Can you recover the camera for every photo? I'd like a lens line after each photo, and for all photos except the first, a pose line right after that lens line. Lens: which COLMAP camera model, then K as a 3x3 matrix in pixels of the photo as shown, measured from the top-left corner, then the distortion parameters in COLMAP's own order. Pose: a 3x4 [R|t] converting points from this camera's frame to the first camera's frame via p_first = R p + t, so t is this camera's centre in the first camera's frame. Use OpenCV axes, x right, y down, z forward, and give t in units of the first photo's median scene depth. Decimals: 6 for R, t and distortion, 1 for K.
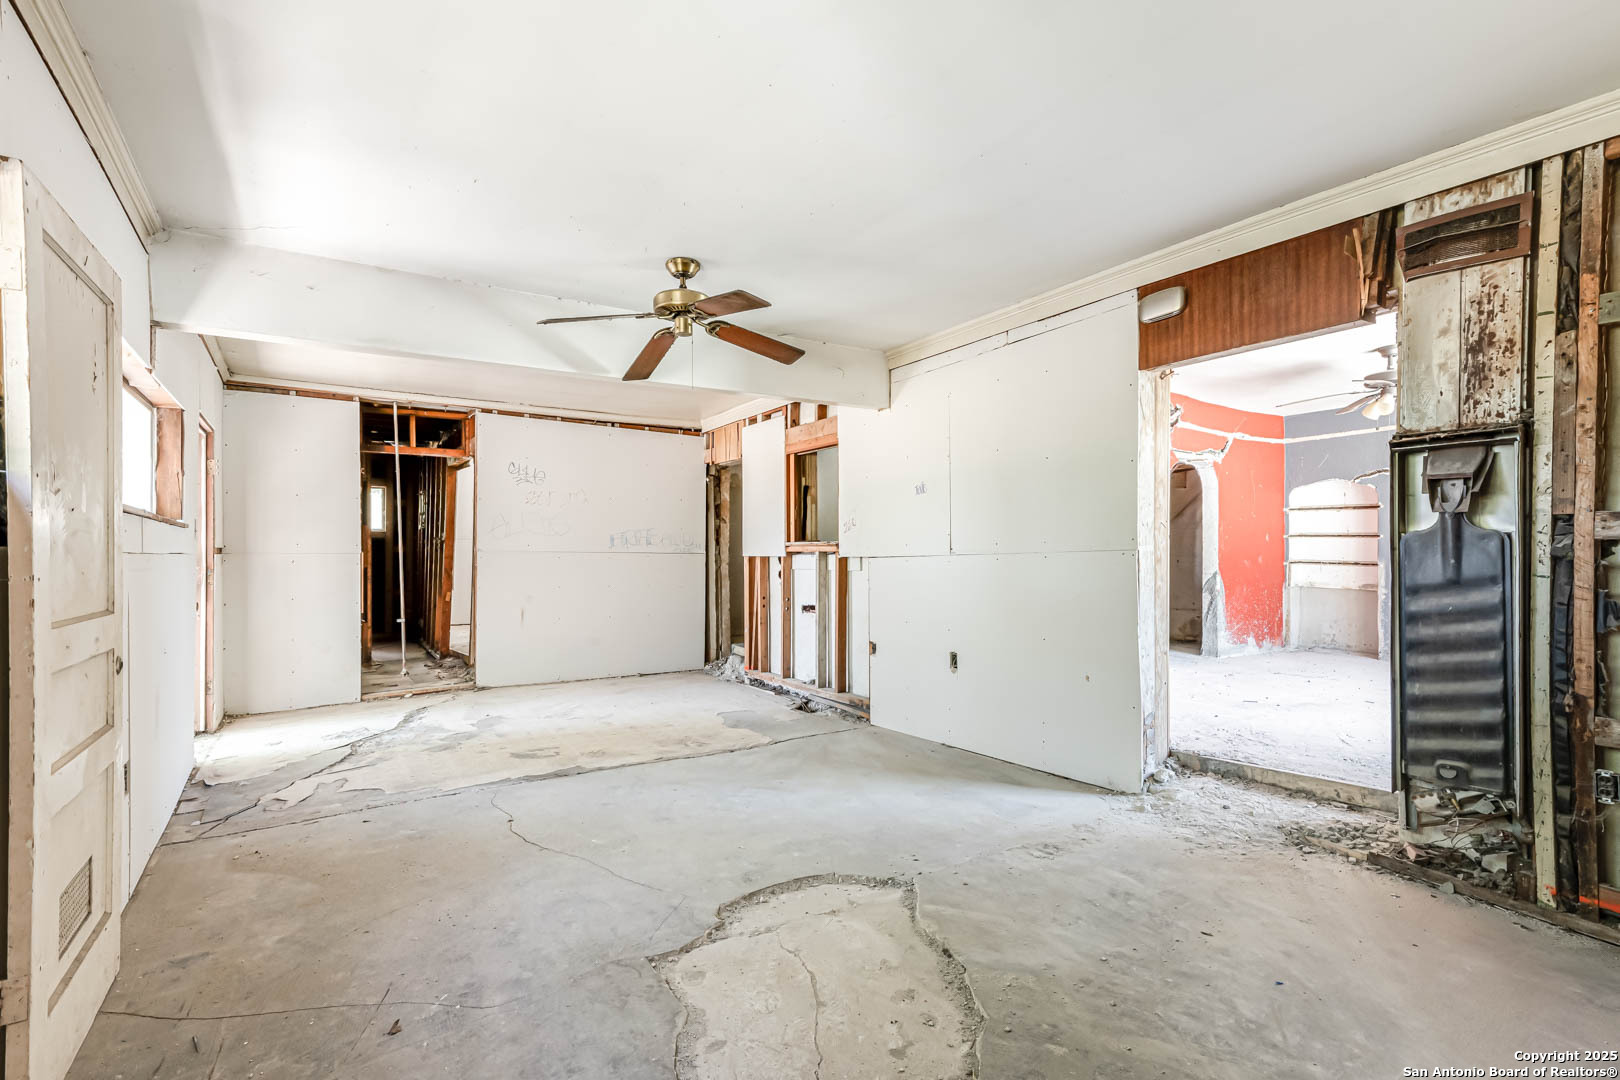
lens RADIAL K [[726.2, 0, 804.6], [0, 726.2, 551.0], [0, 0, 1]] dist [0.027028, -0.000069]
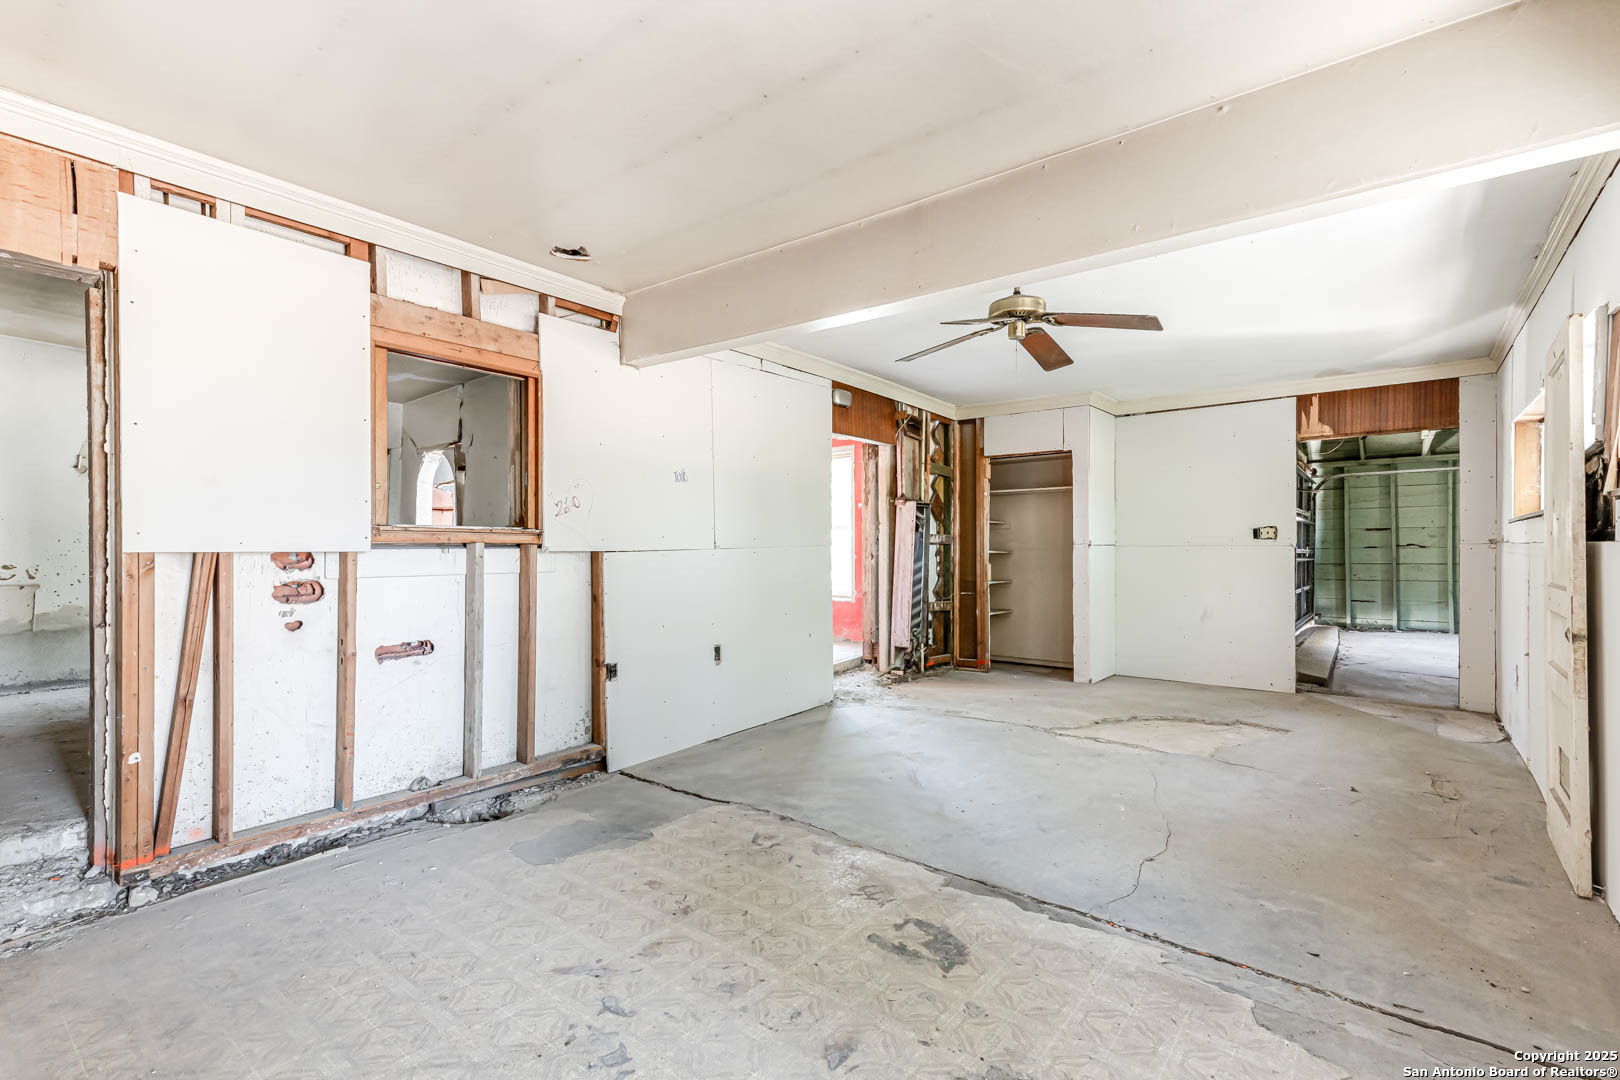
lens RADIAL K [[726.2, 0, 801.4], [0, 726.2, 541.3], [0, 0, 1]] dist [0.027028, -0.000069]
pose [[-0.295075, 0.012452, 0.955393, -0.943719], [-0.002733, 0.999900, -0.013876, 0.010320], [-0.955470, -0.006706, -0.295011, 1.406570]]
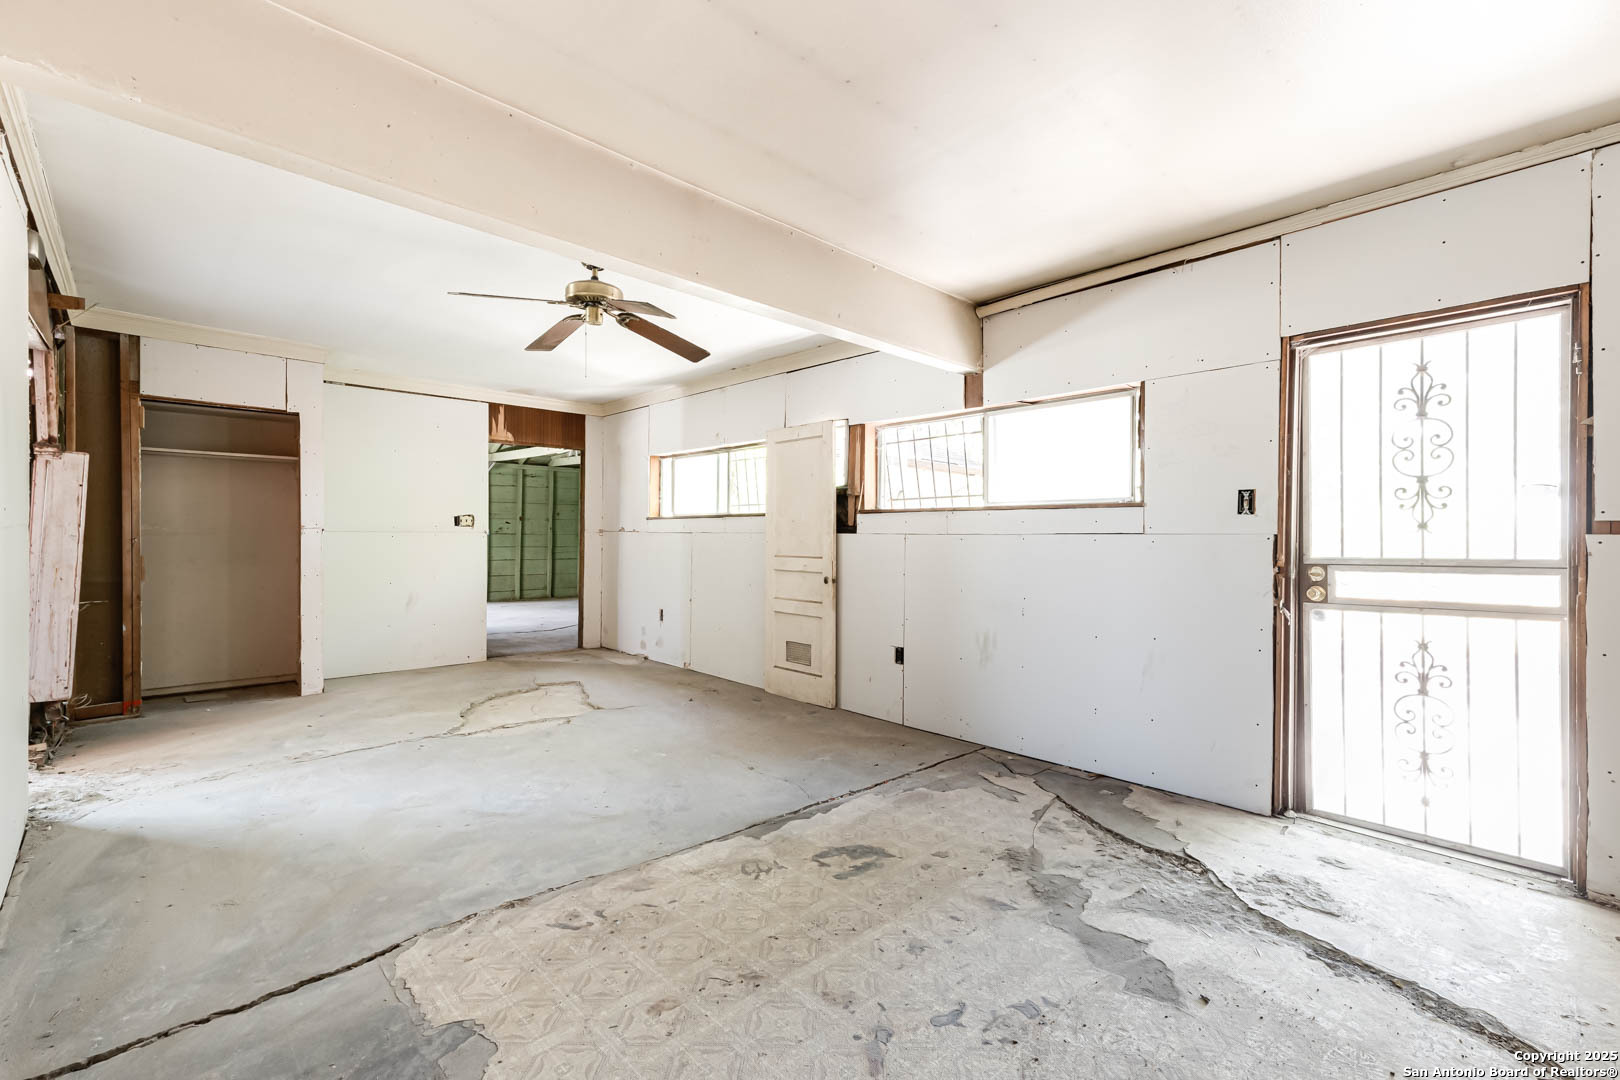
lens RADIAL K [[726.2, 0, 812.1], [0, 726.2, 539.7], [0, 0, 1]] dist [0.027028, -0.000069]
pose [[-0.987777, -0.003714, -0.155828, -0.271626], [-0.003389, 0.999992, -0.002348, 0.013652], [0.155836, -0.001791, -0.987781, 1.827808]]
